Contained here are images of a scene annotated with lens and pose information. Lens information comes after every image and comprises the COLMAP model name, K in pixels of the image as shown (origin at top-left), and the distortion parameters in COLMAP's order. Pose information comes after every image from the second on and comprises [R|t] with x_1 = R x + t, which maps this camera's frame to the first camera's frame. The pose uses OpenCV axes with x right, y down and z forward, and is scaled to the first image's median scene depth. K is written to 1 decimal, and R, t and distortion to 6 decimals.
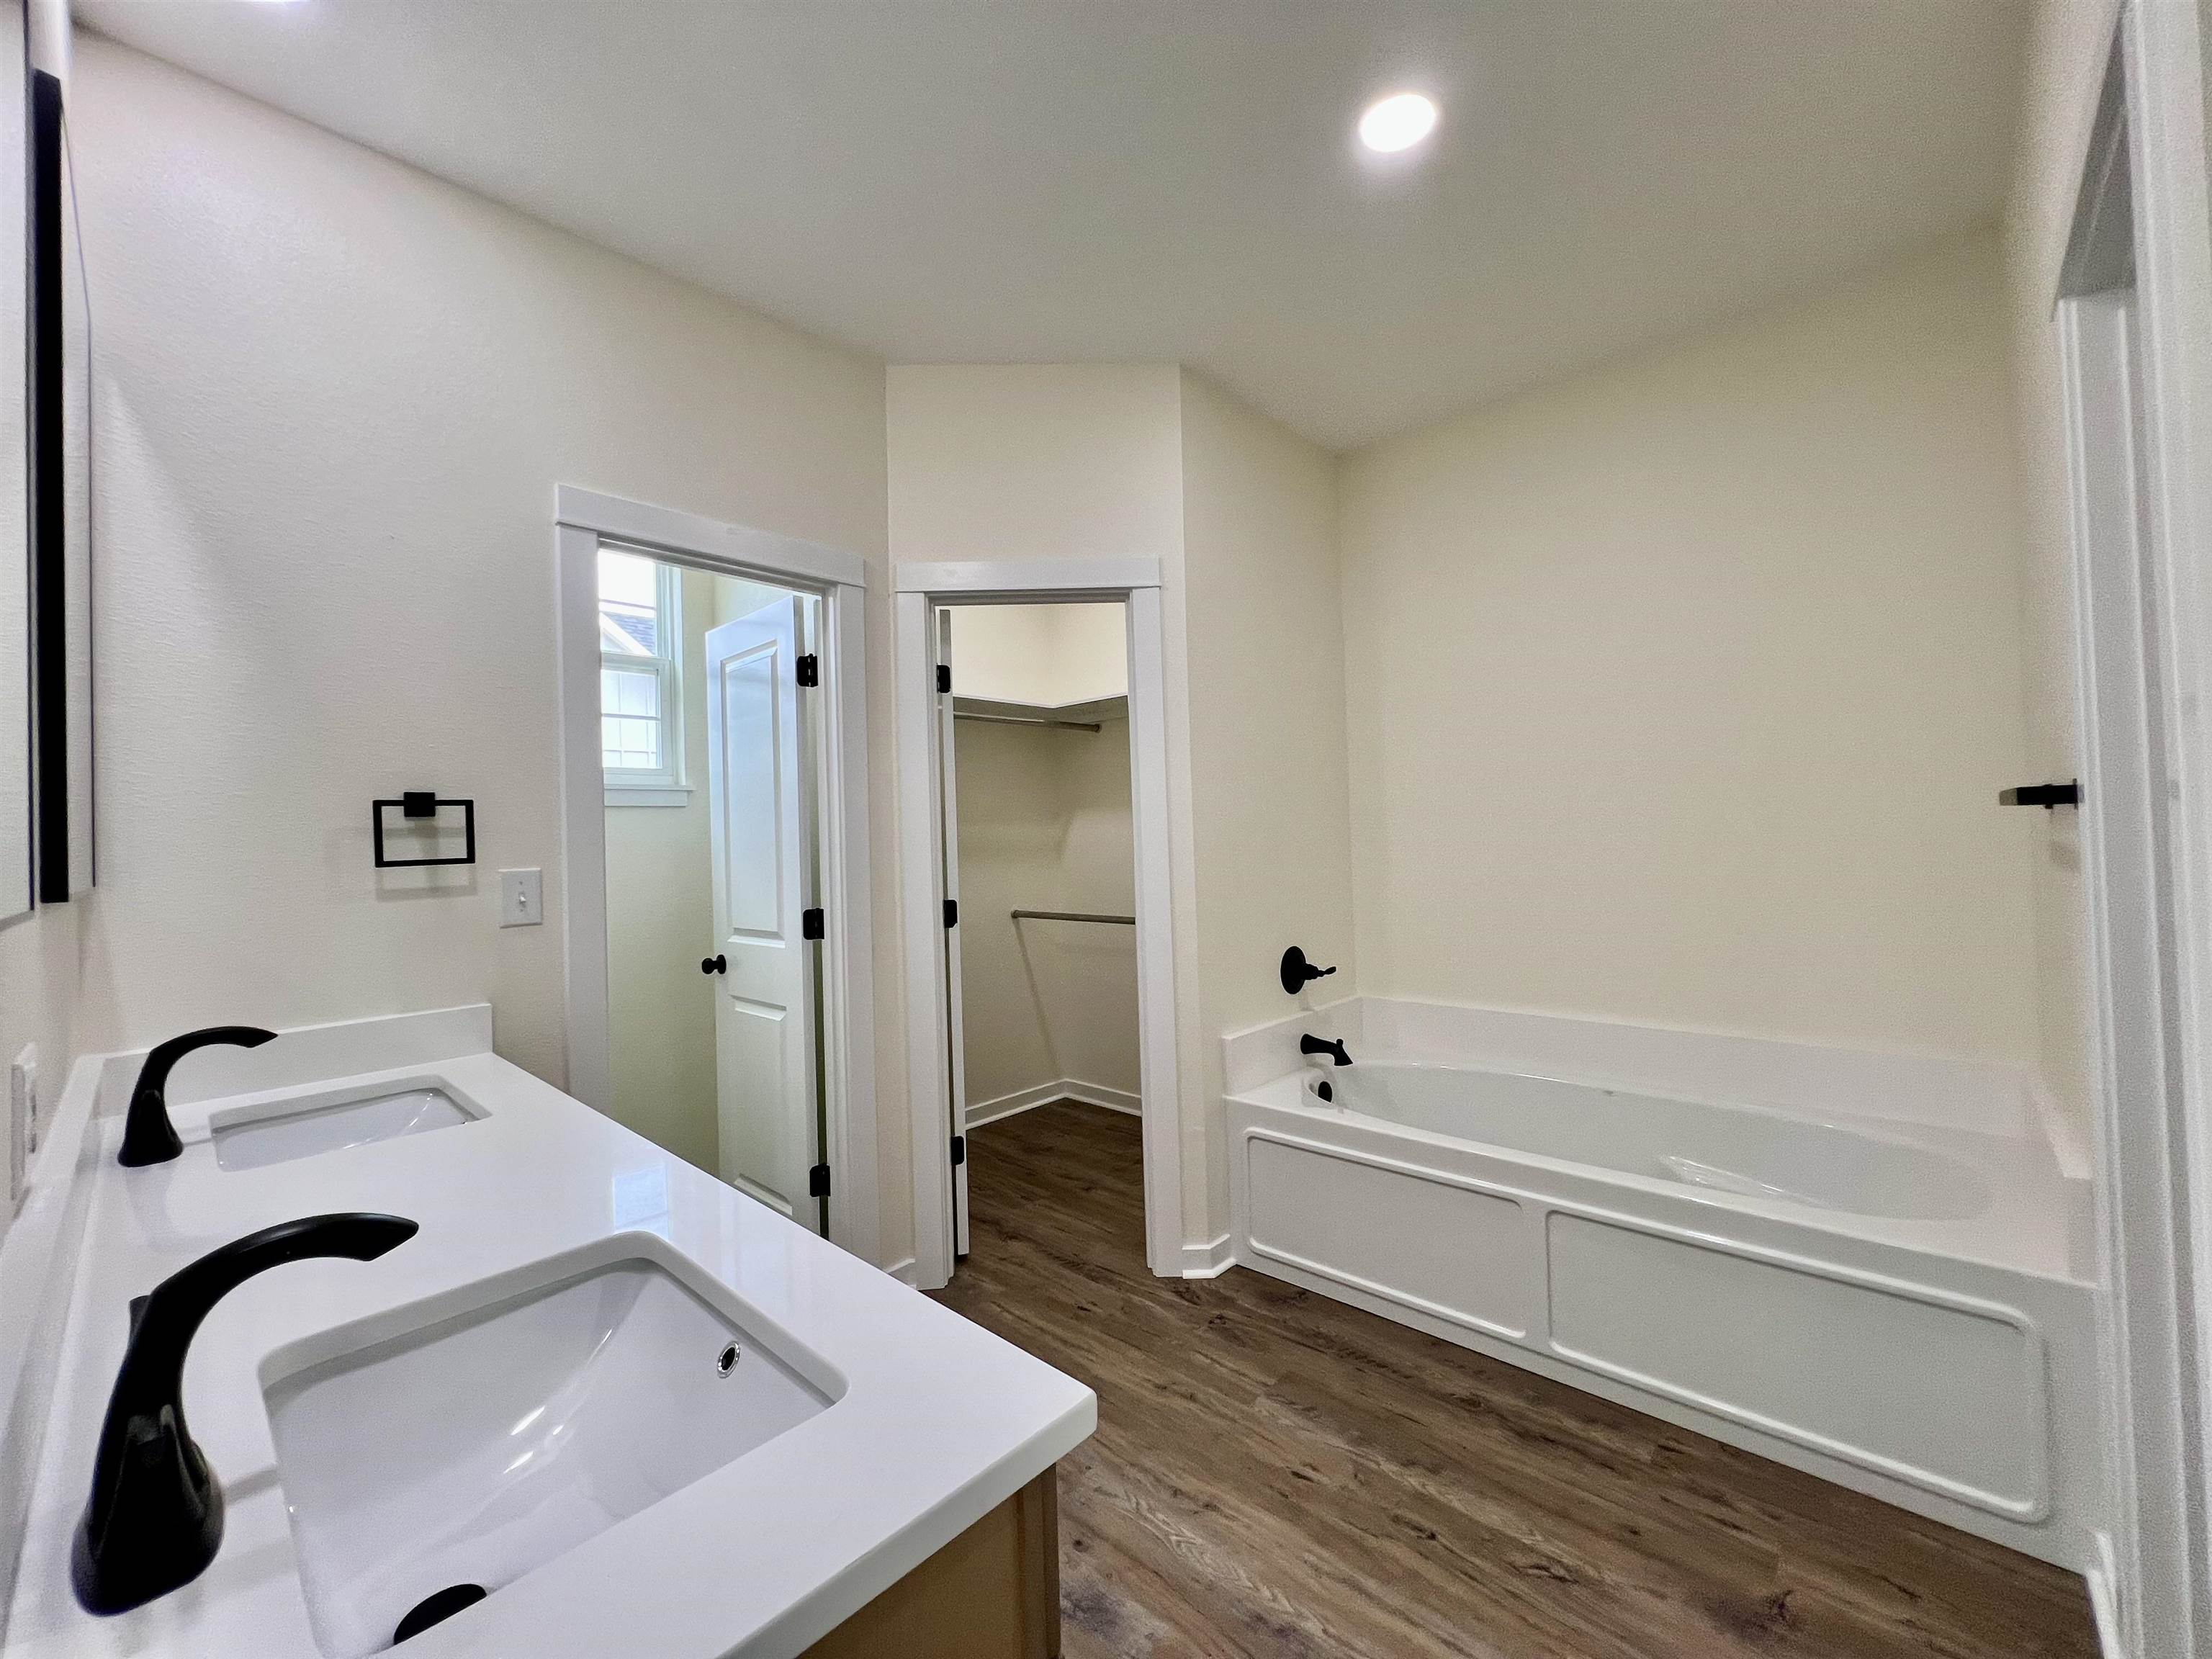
lens RADIAL K [[880.8, 0, 1099.9], [0, 880.8, 825.1], [0, 0, 1]] dist [0.000207, 0.000190]
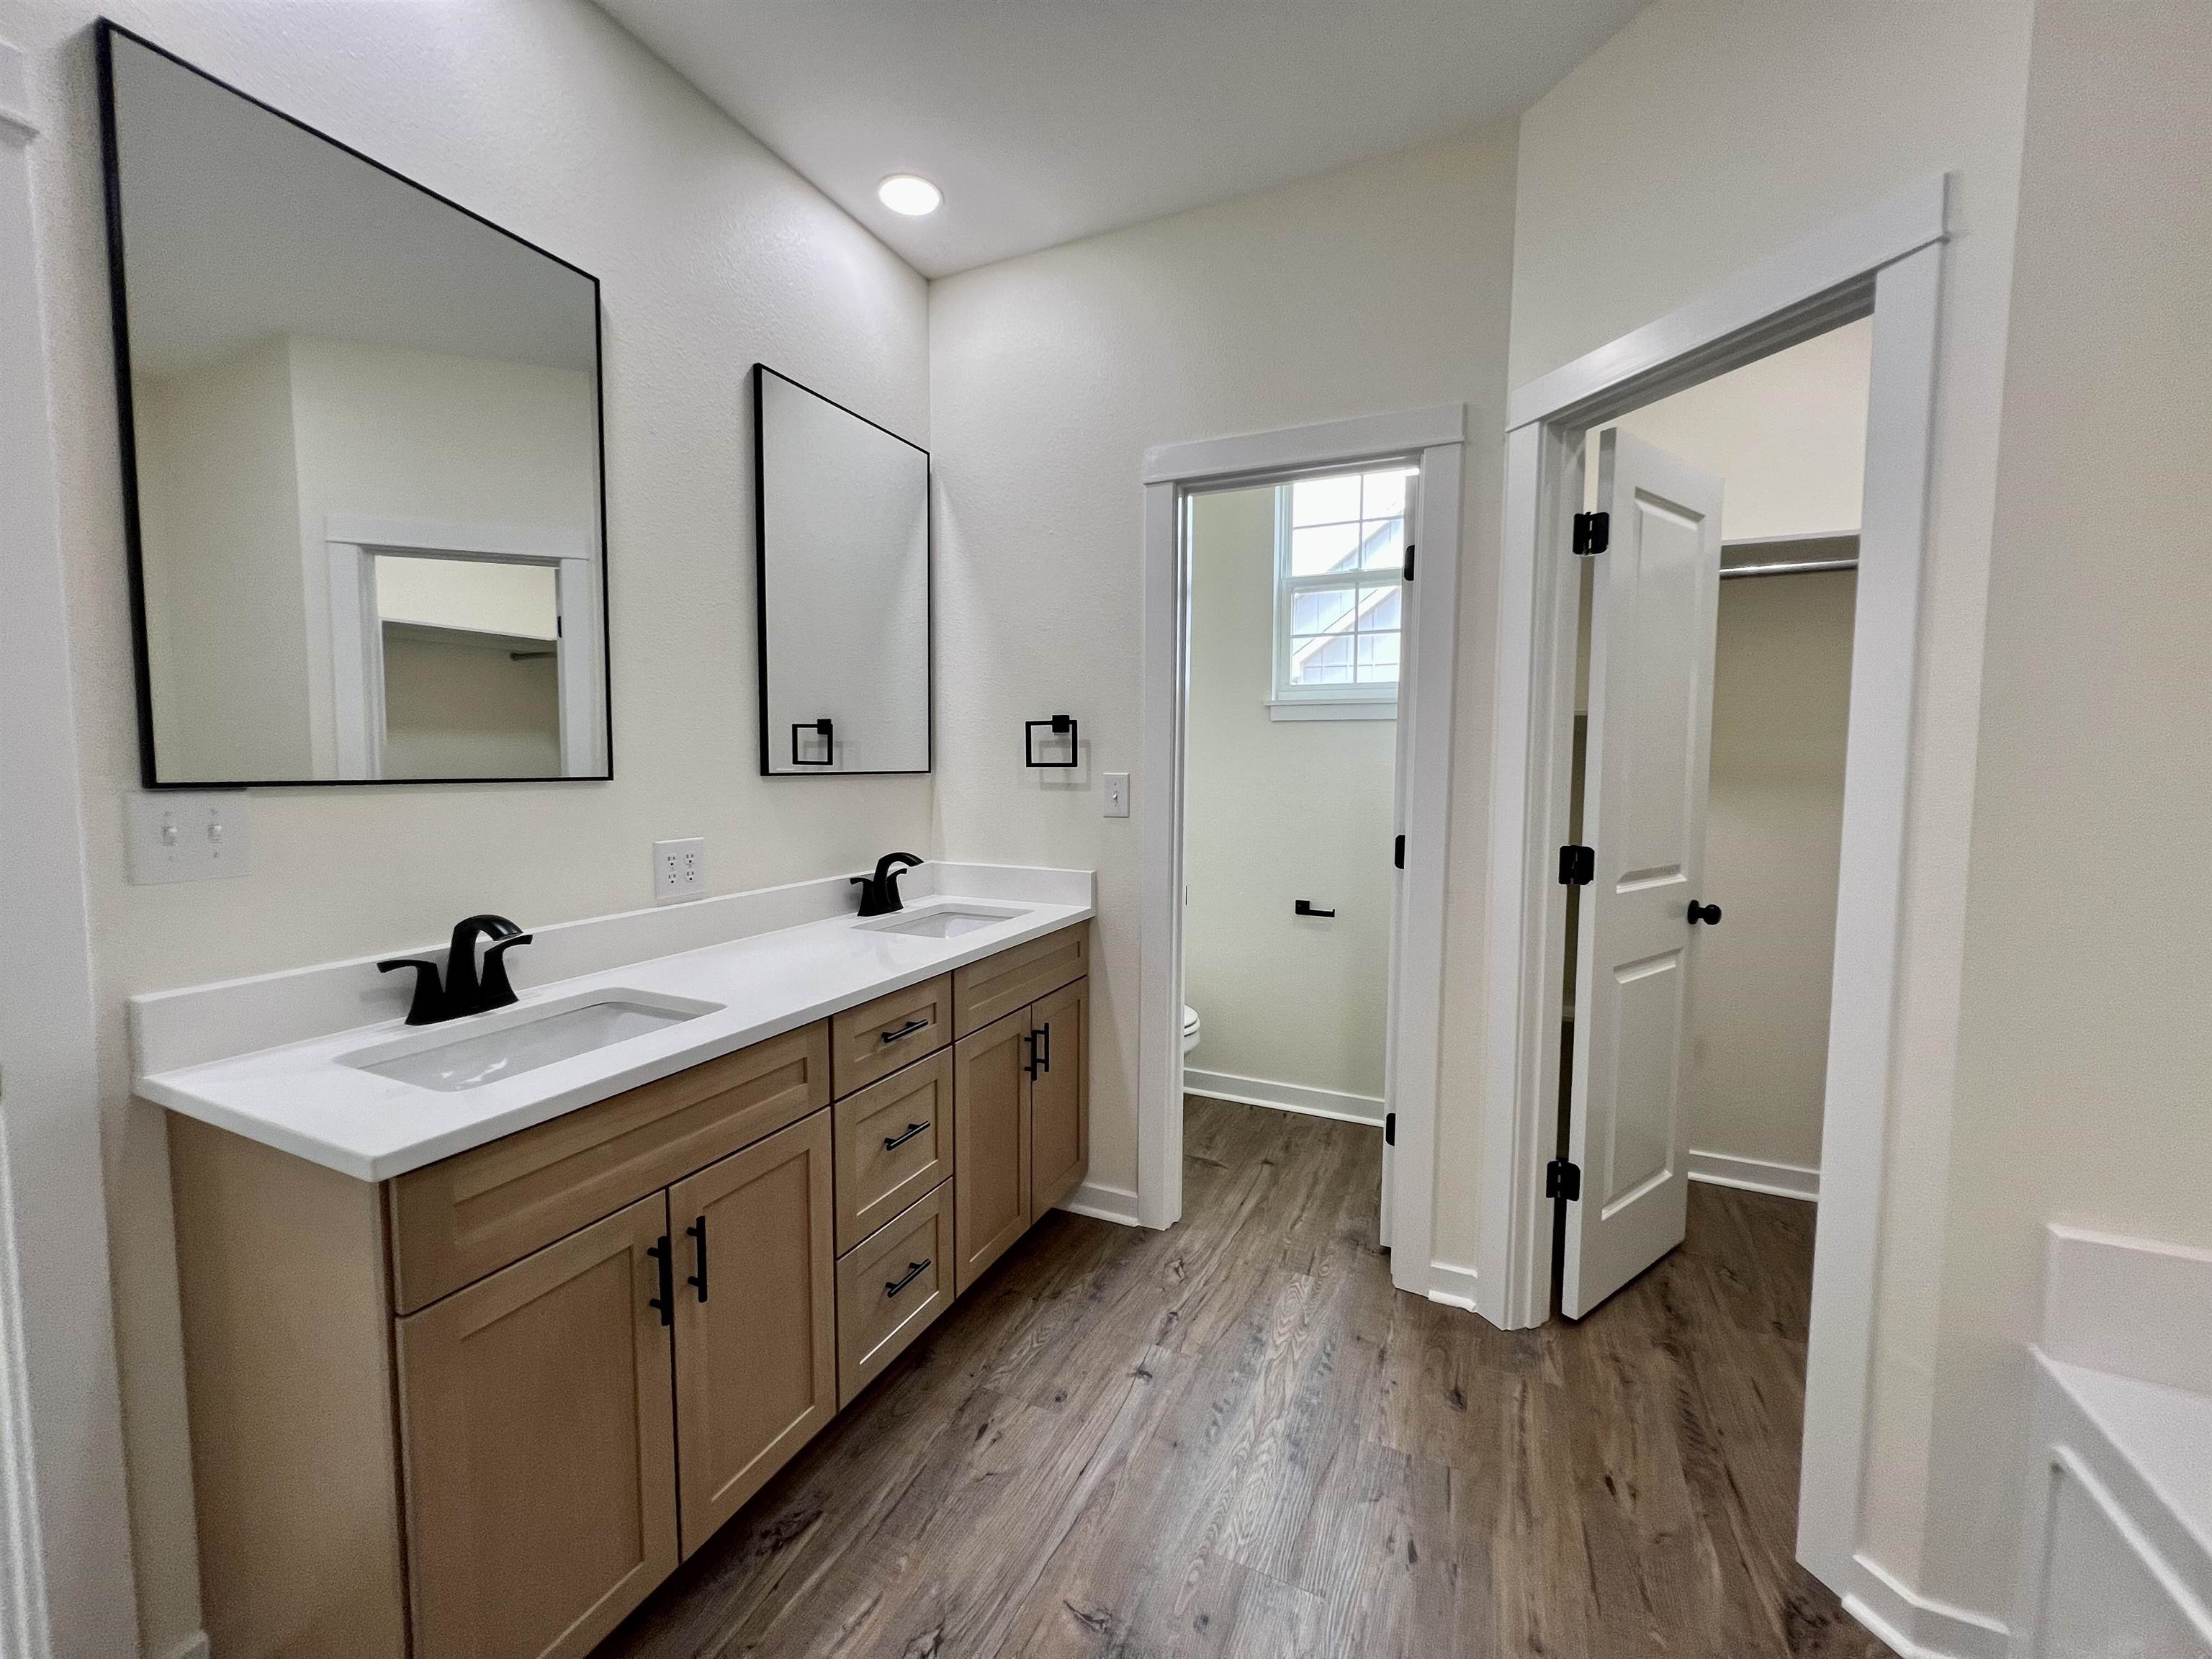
lens RADIAL K [[880.8, 0, 1099.9], [0, 880.8, 825.1], [0, 0, 1]] dist [0.000207, 0.000190]
pose [[0.311113, 0.102772, -0.944800, 0.412788], [-0.003599, 0.994256, 0.106967, -0.009140], [0.950366, -0.029879, 0.309696, 0.426912]]
